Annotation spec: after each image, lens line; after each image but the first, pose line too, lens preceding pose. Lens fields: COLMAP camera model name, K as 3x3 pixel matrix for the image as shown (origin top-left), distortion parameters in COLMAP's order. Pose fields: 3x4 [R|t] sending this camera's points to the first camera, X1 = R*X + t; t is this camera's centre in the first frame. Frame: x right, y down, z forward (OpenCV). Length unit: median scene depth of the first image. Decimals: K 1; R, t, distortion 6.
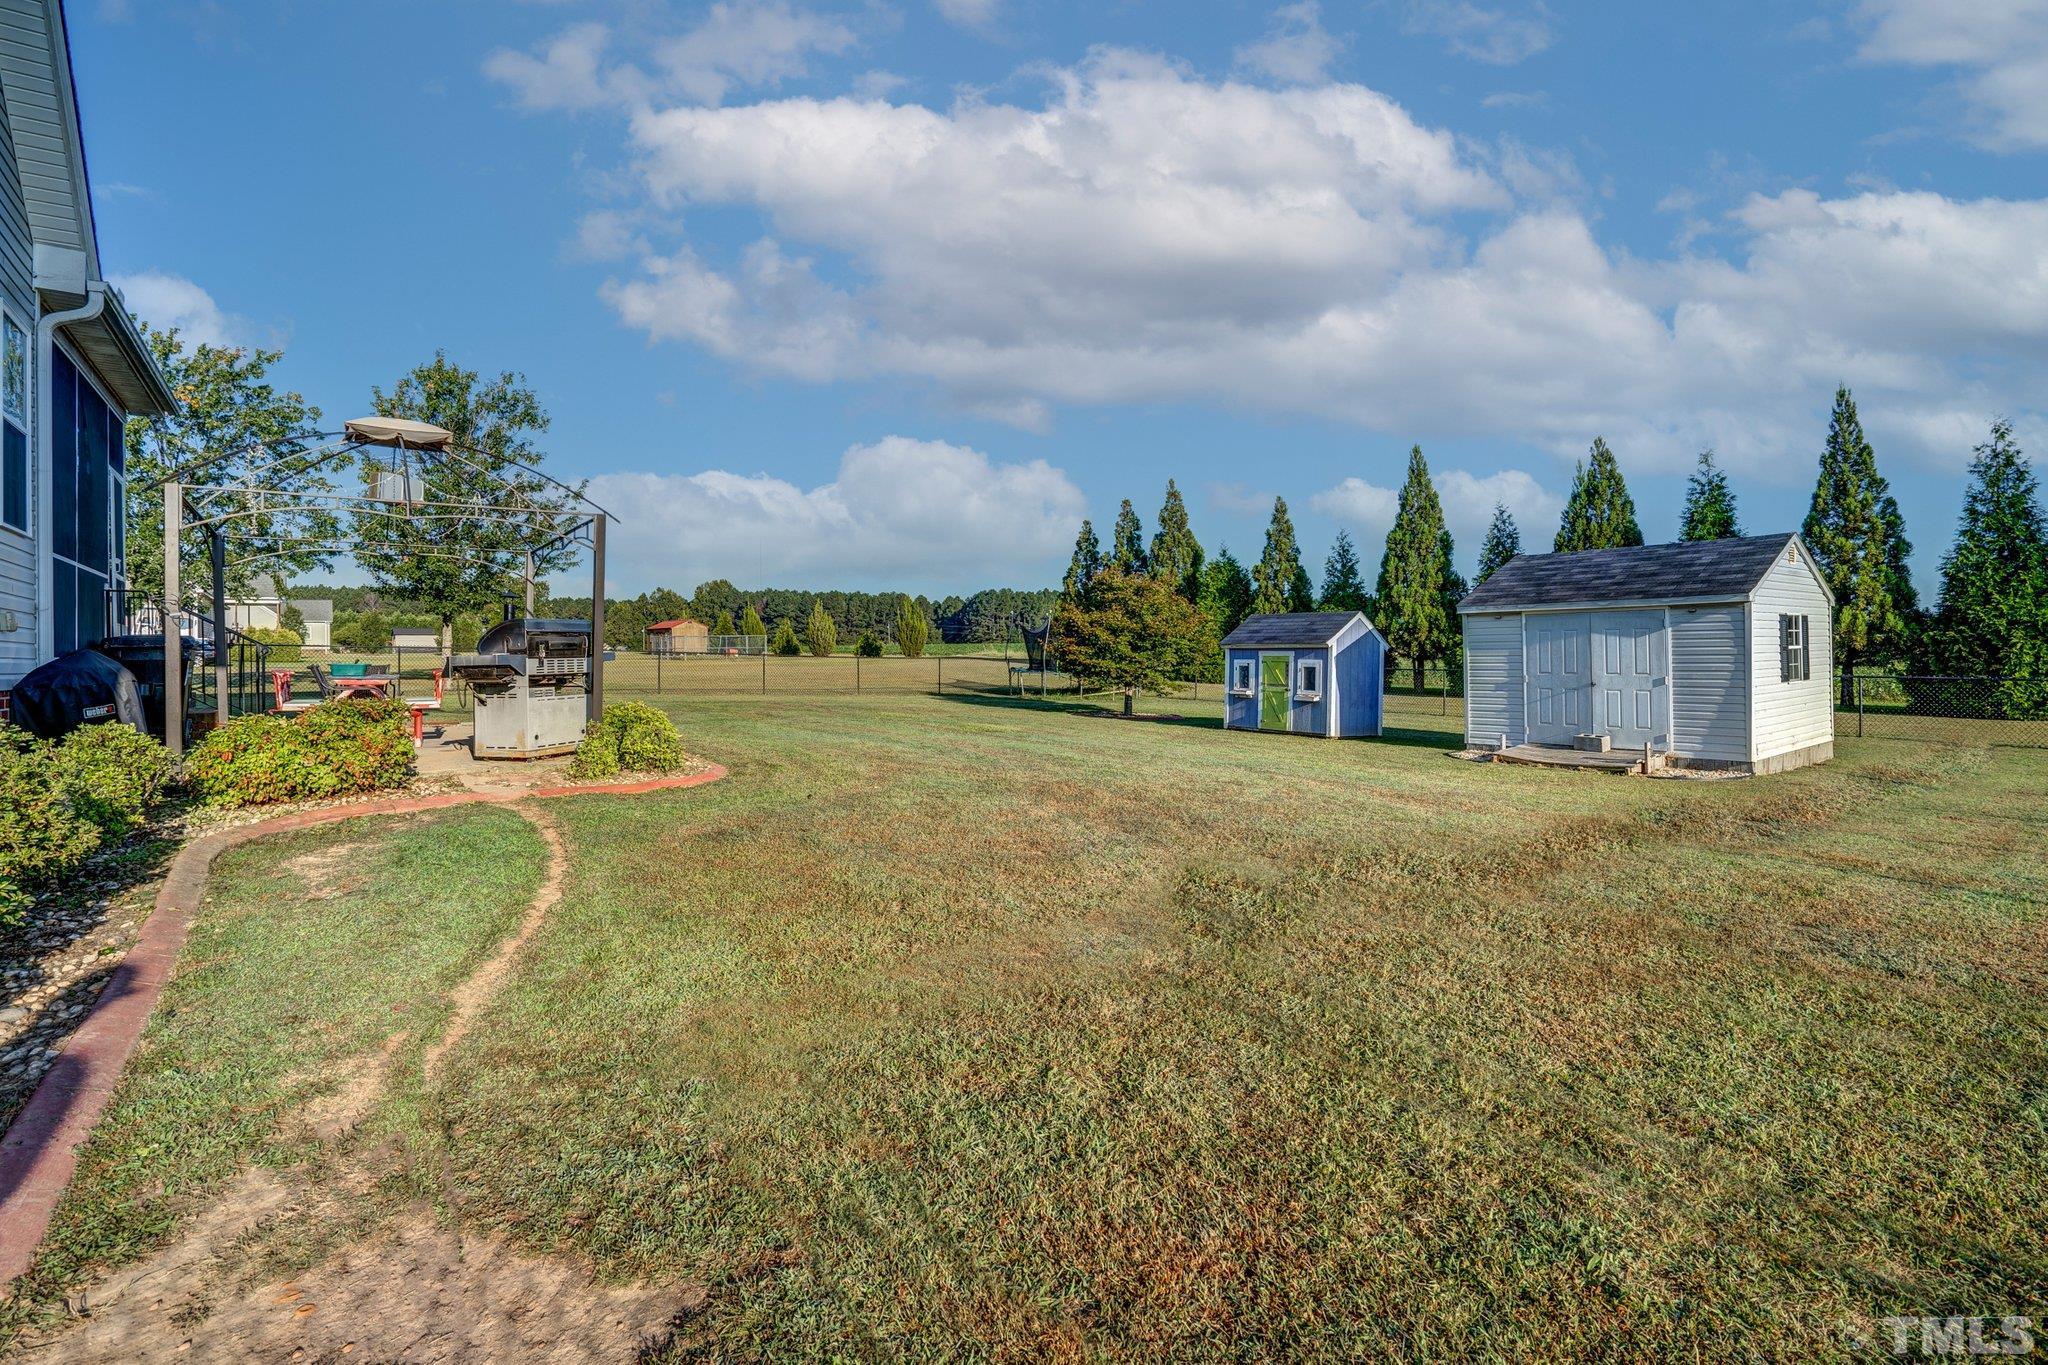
lens RADIAL K [[1041.8, 0, 1007.0], [0, 1041.8, 654.9], [0, 0, 1]] dist [-0.005016, 0.000995]
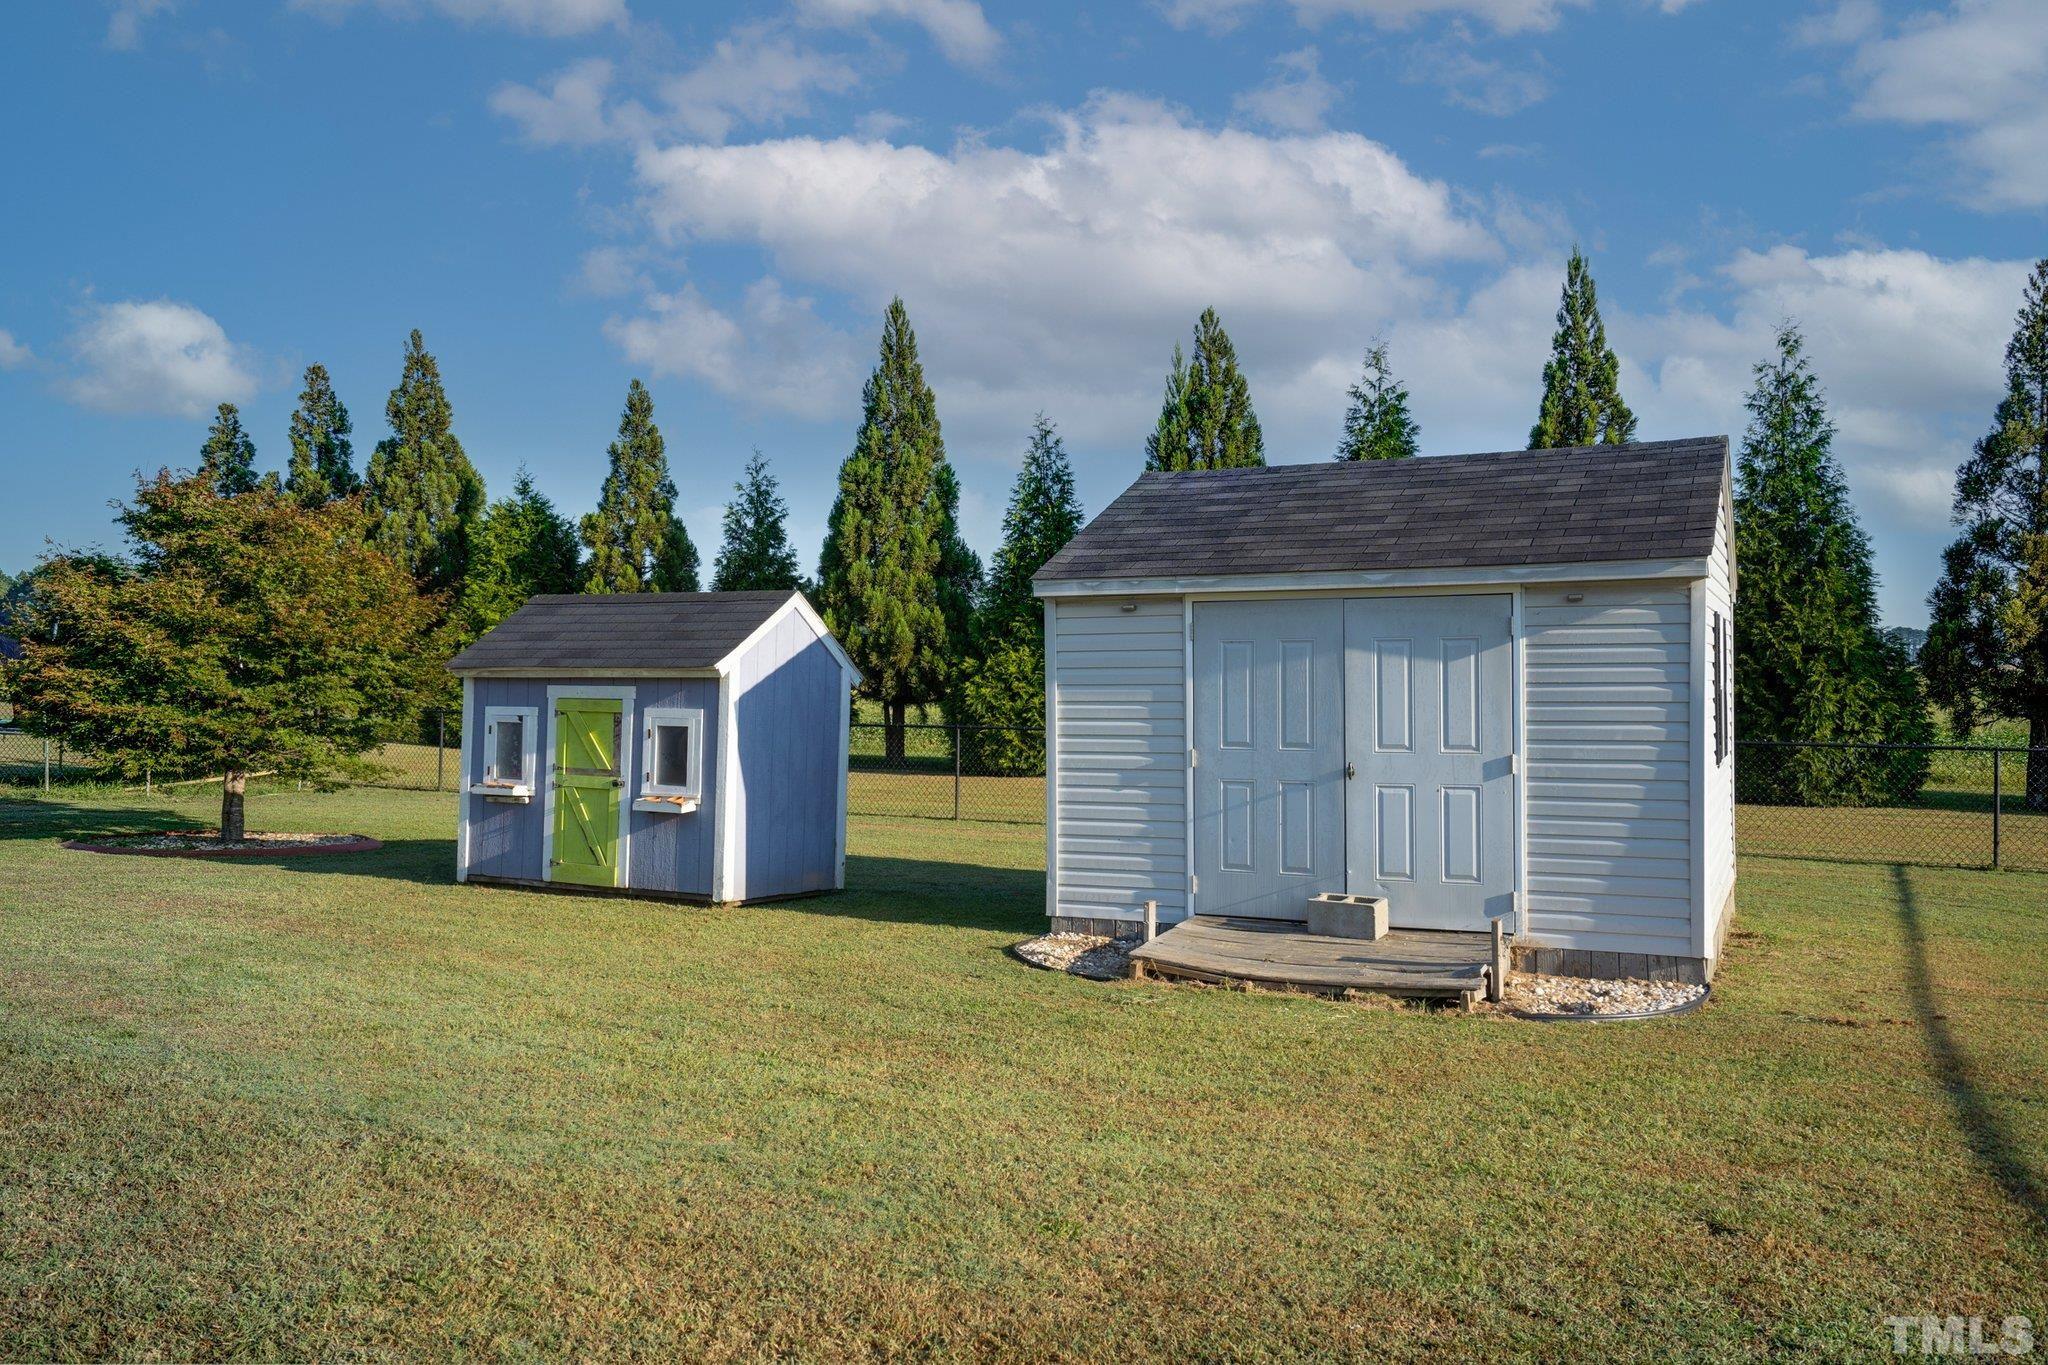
lens RADIAL K [[1041.8, 0, 1007.0], [0, 1041.8, 654.9], [0, 0, 1]] dist [-0.005016, 0.000995]
pose [[0.852422, 0.023151, 0.522341, 0.170156], [-0.006279, 0.999400, -0.034047, -0.002634], [-0.522816, 0.025743, 0.852057, 0.529567]]
